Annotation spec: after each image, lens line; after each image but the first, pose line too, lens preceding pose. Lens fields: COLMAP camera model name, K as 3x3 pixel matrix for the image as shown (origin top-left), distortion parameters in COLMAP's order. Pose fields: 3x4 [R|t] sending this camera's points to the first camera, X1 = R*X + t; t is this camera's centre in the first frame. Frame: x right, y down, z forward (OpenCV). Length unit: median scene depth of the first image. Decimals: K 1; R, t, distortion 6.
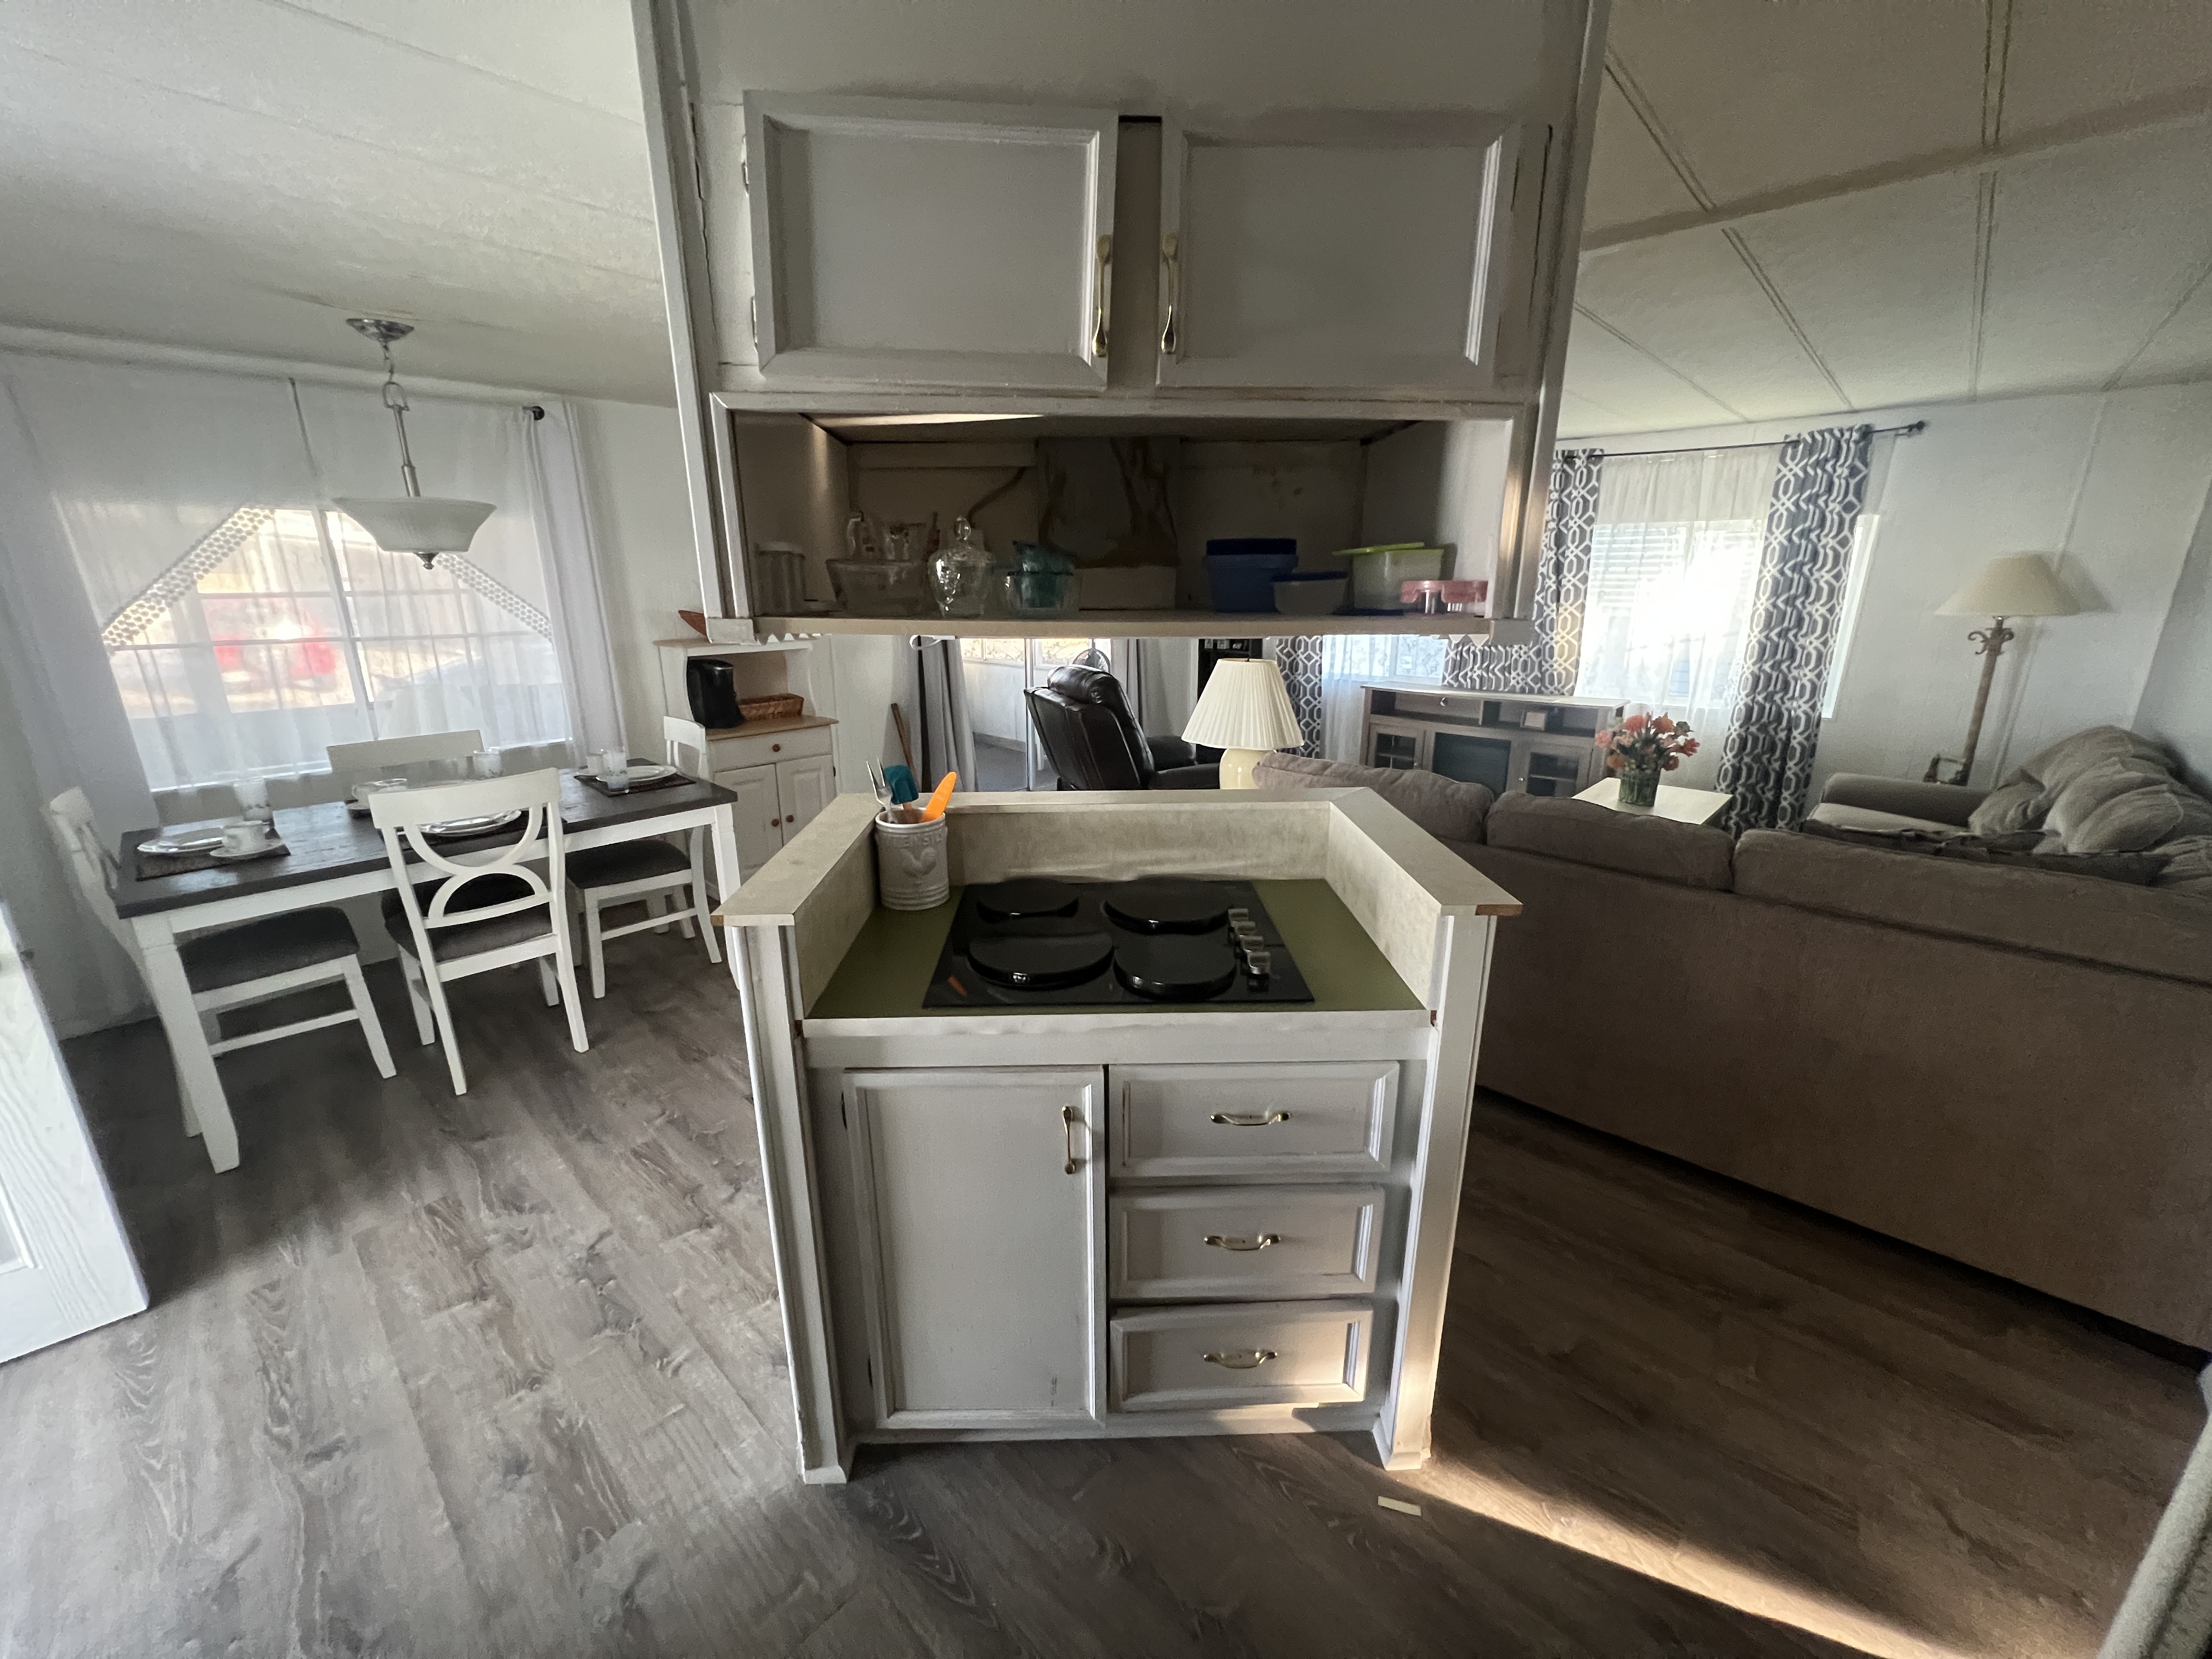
lens RADIAL K [[885.1, 0, 1099.6], [0, 885.1, 820.9], [0, 0, 1]] dist [-0.001772, 0.000651]
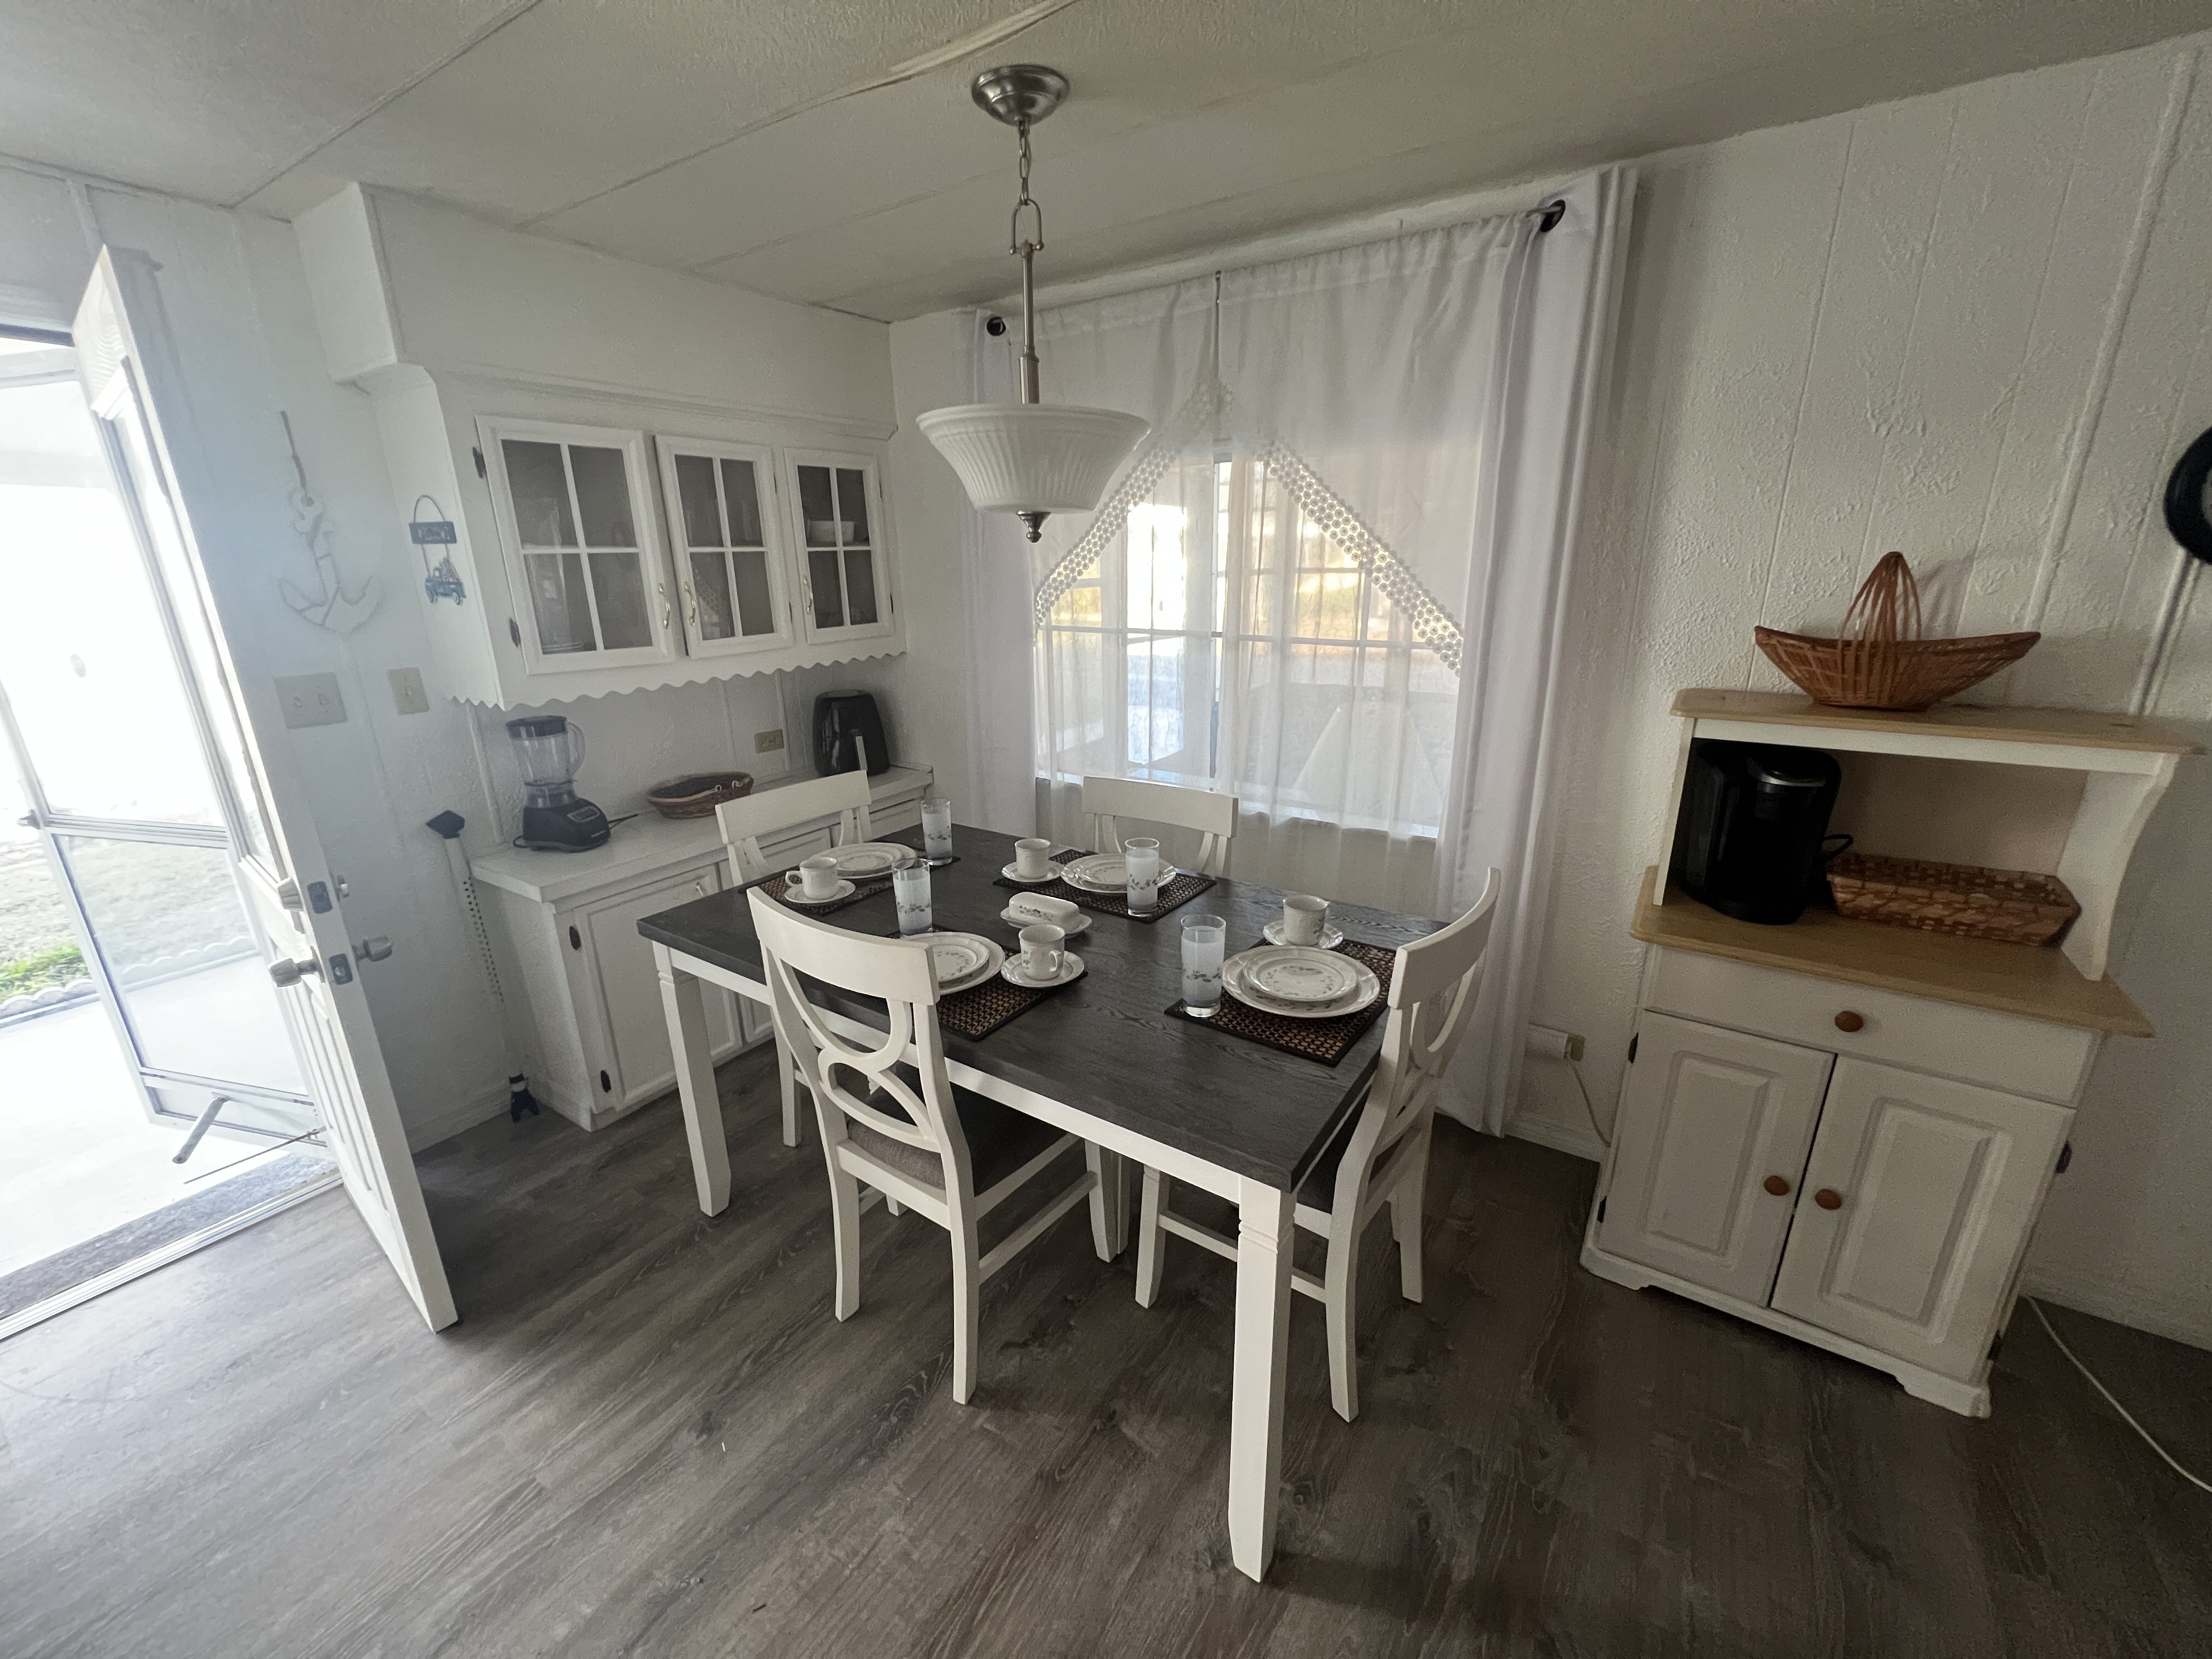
lens RADIAL K [[885.1, 0, 1099.6], [0, 885.1, 820.9], [0, 0, 1]] dist [-0.001772, 0.000651]
pose [[0.164367, 0.287525, -0.943564, -0.095461], [-0.253835, 0.936688, 0.241213, -0.167024], [0.953180, 0.199862, 0.226945, 0.598964]]
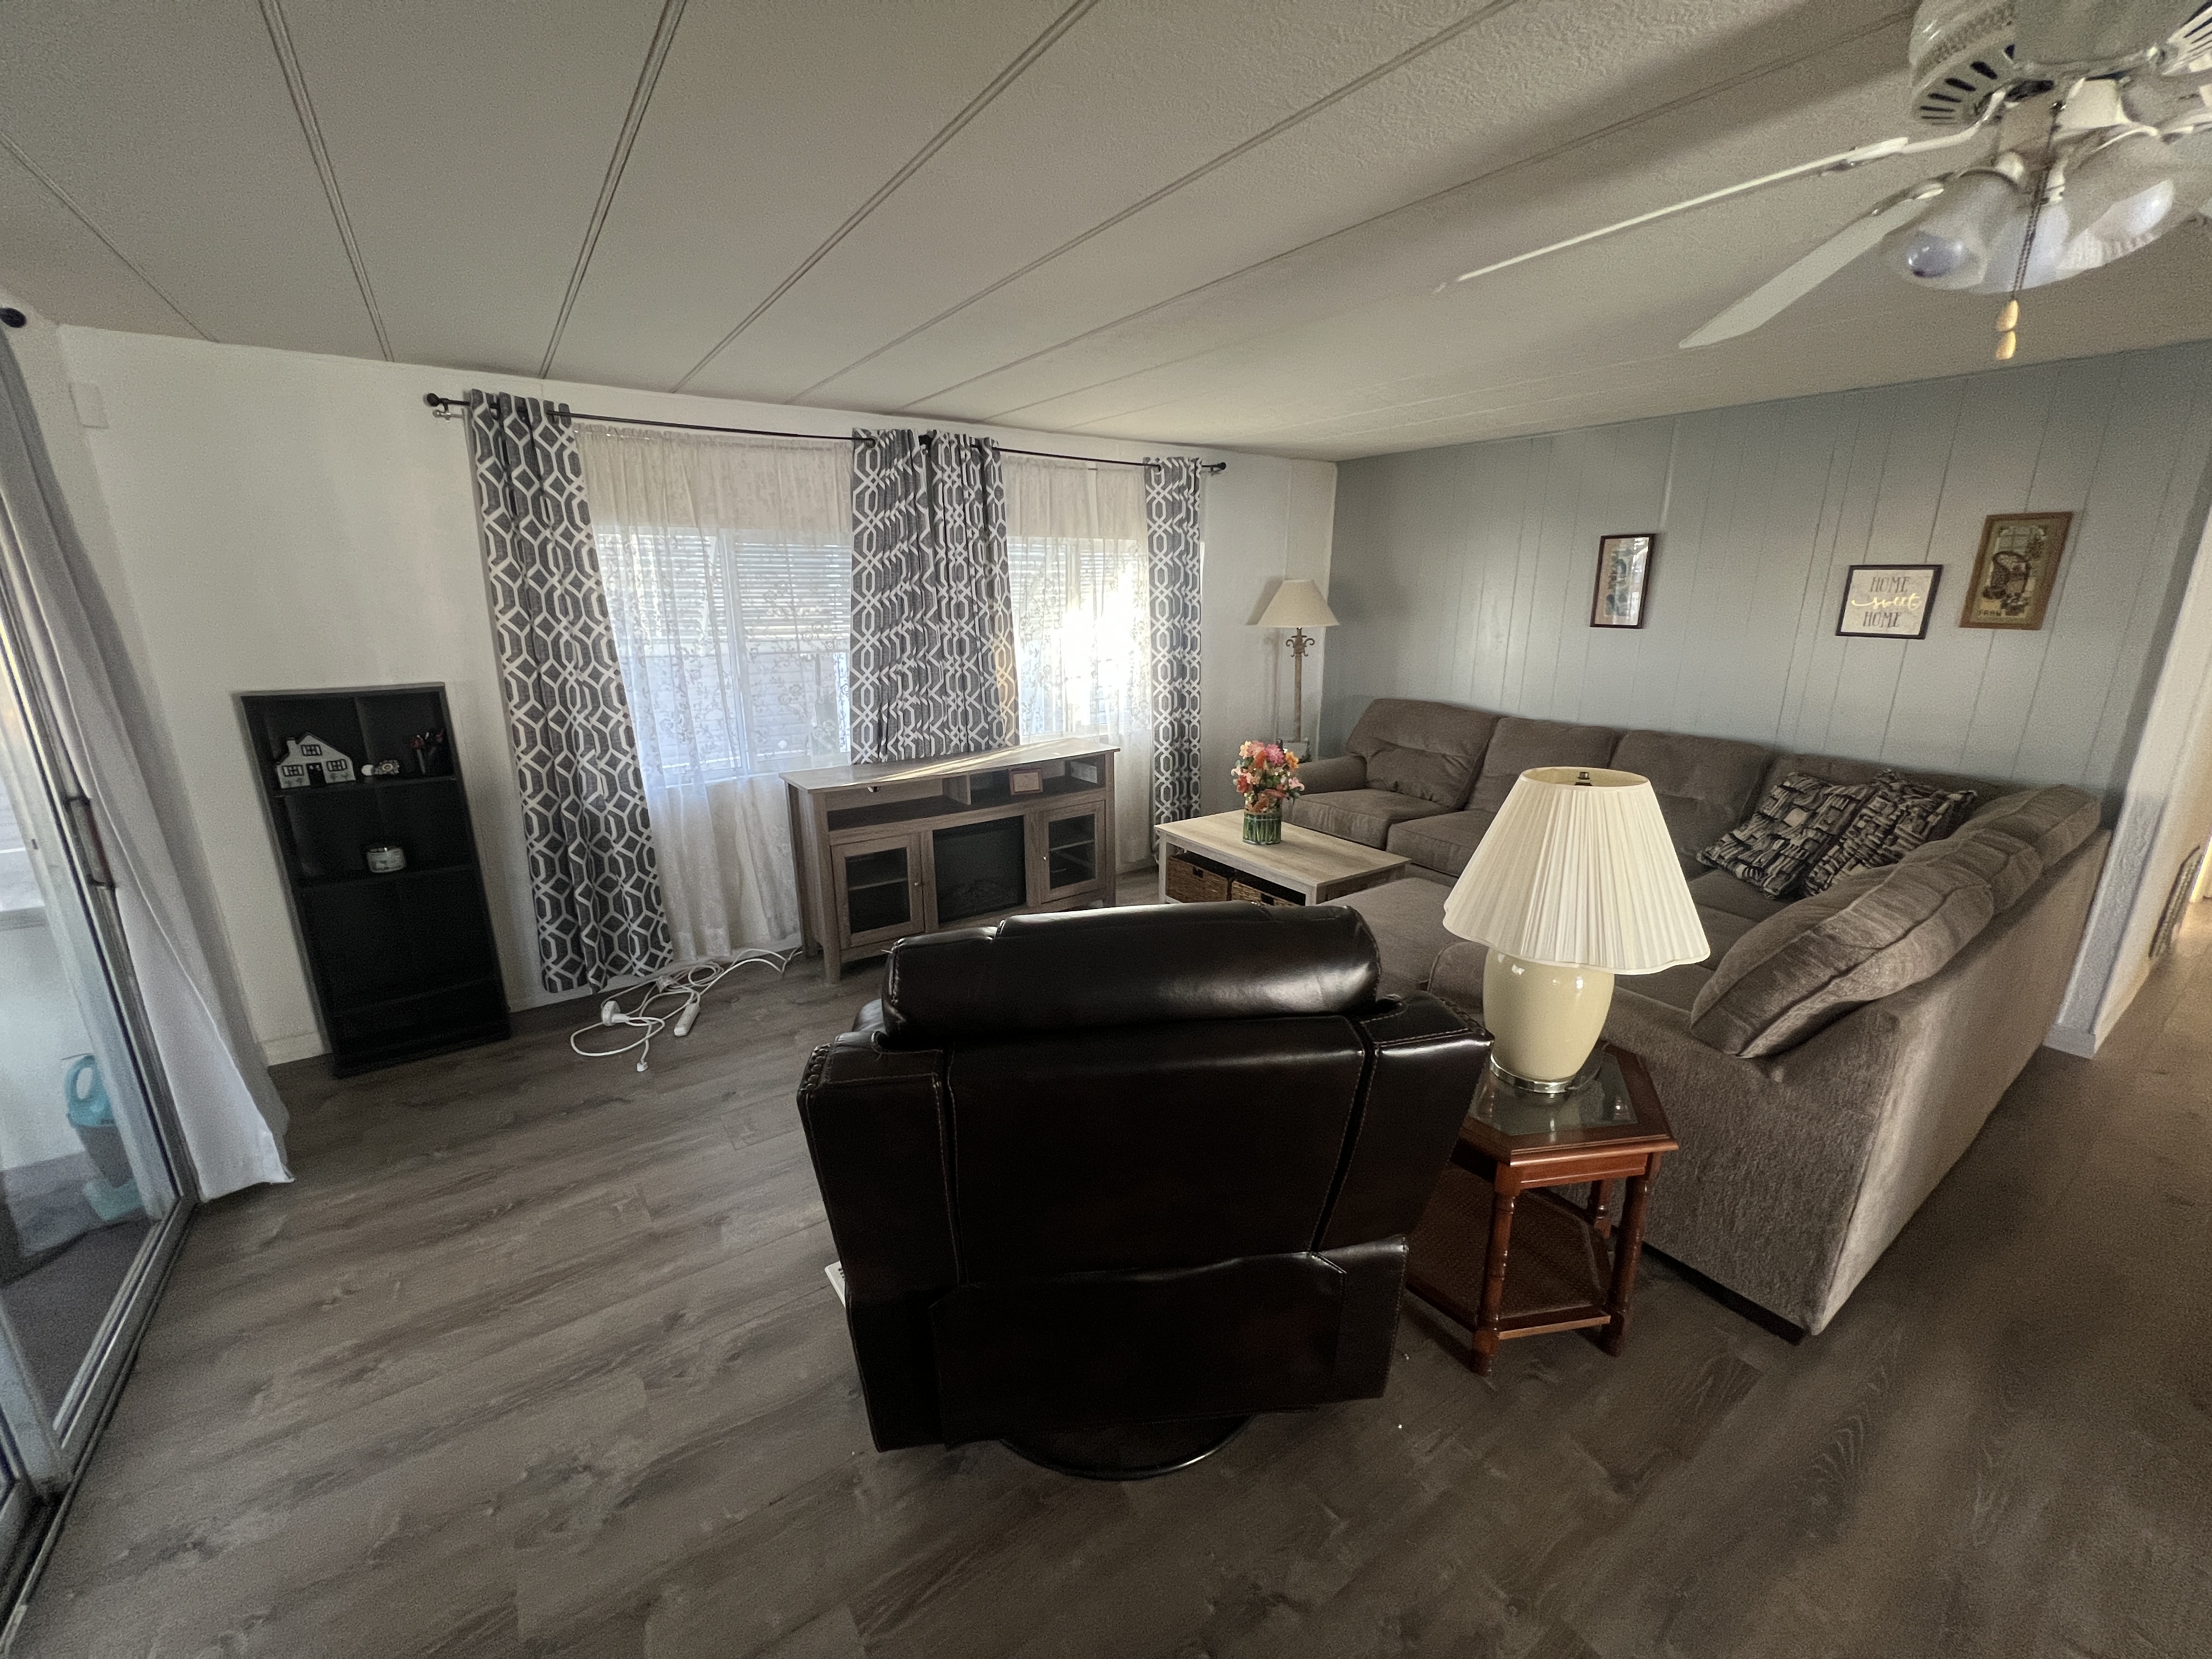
lens RADIAL K [[885.1, 0, 1099.6], [0, 885.1, 820.9], [0, 0, 1]] dist [-0.001772, 0.000651]
pose [[0.205429, -0.248162, 0.946686, -0.272976], [0.263802, 0.945554, 0.190621, -0.240753], [-0.942447, 0.210579, 0.259710, 0.837836]]
